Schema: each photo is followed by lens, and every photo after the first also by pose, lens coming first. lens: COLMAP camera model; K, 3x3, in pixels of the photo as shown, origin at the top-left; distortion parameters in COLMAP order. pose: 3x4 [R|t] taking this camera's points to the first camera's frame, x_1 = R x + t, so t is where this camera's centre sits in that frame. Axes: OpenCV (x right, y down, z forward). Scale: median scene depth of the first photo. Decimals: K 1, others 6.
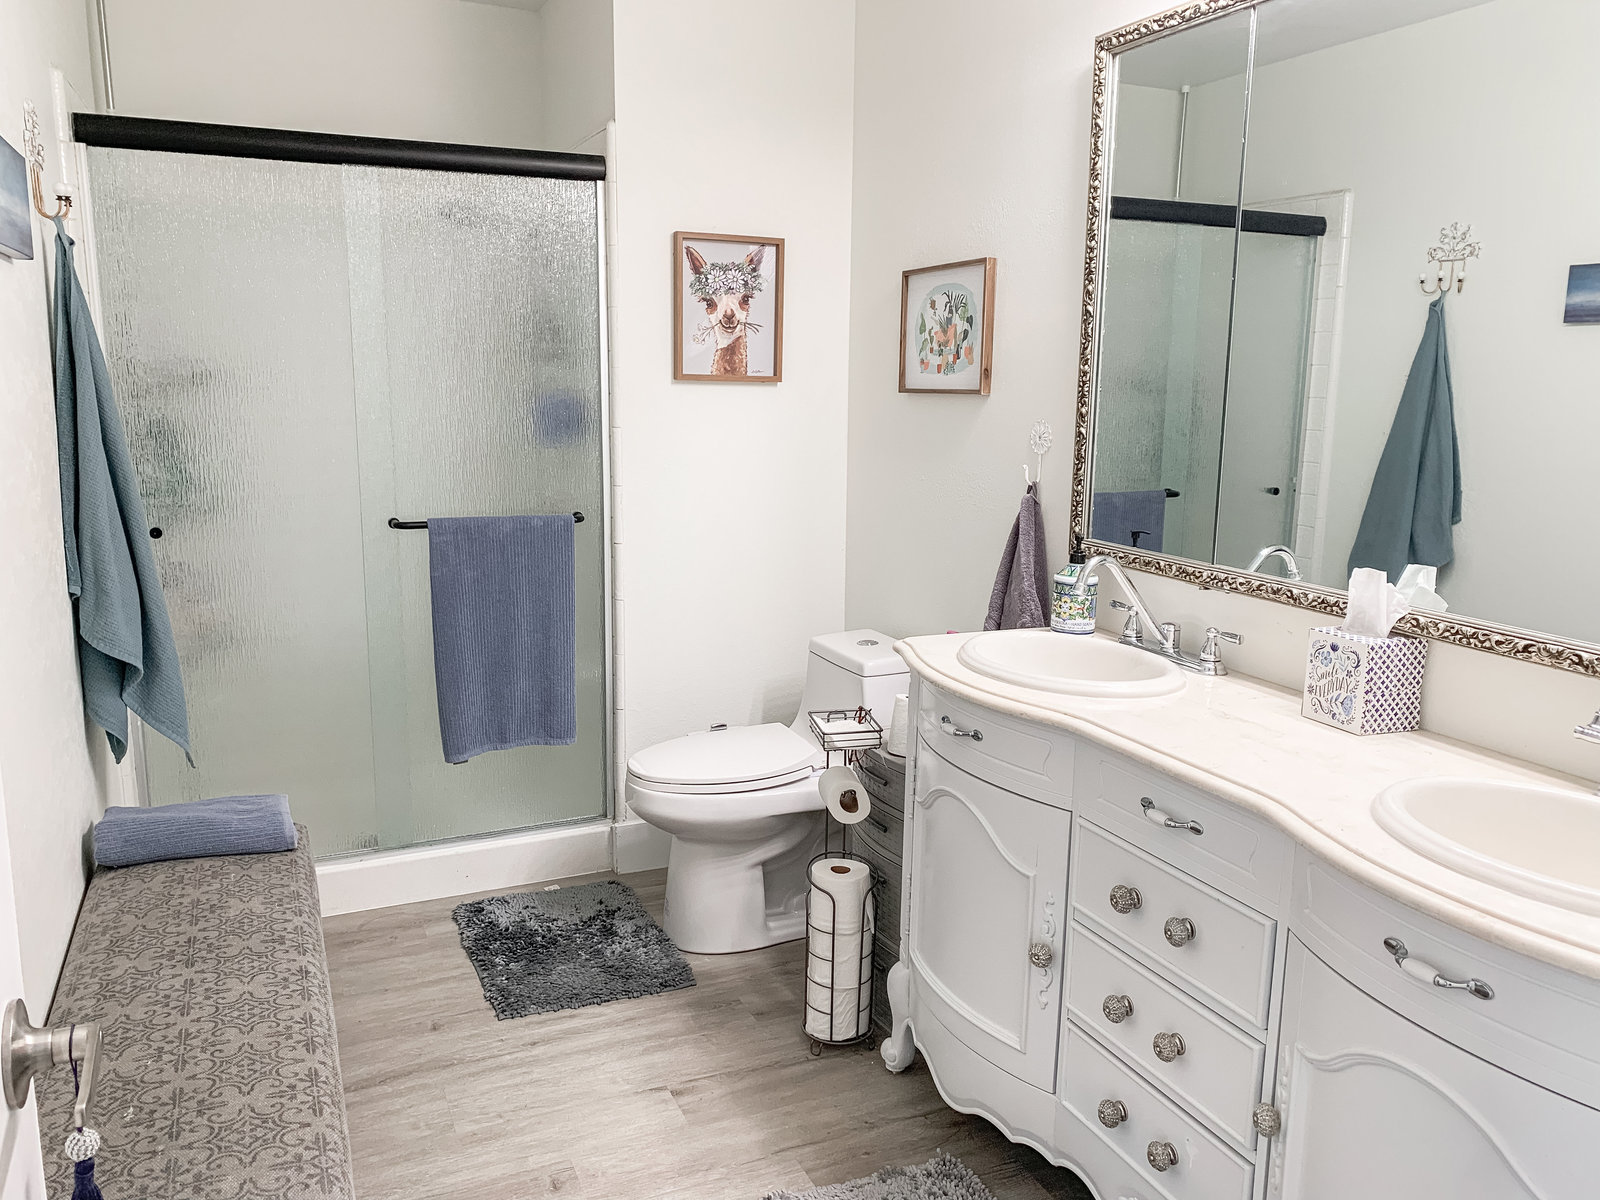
lens RADIAL K [[1258.9, 0, 787.5], [0, 1258.9, 593.4], [0, 0, 1]] dist [0.076701, -0.003453]
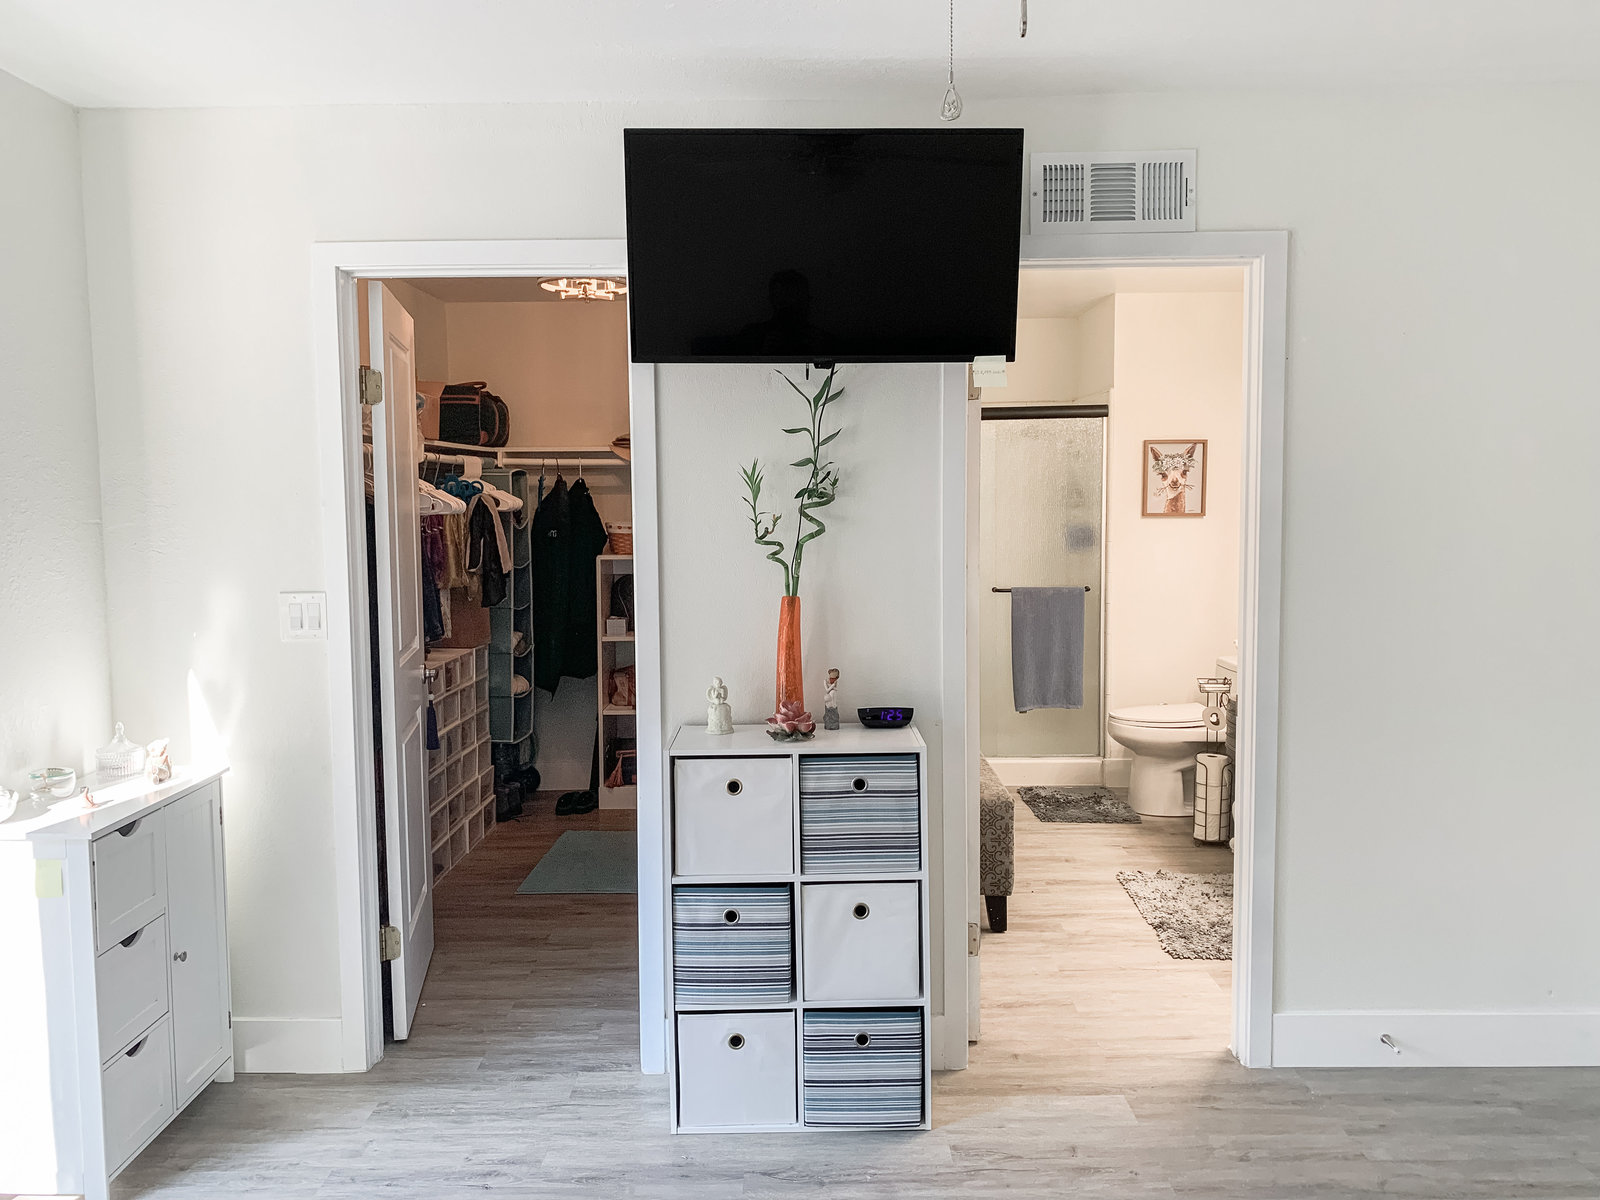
lens RADIAL K [[1258.9, 0, 787.5], [0, 1258.9, 593.4], [0, 0, 1]] dist [0.076701, -0.003453]
pose [[0.916296, 0.012439, -0.400308, 0.184455], [-0.048628, 0.995578, -0.080374, 0.123089], [0.397538, 0.093113, 0.912849, -0.927398]]
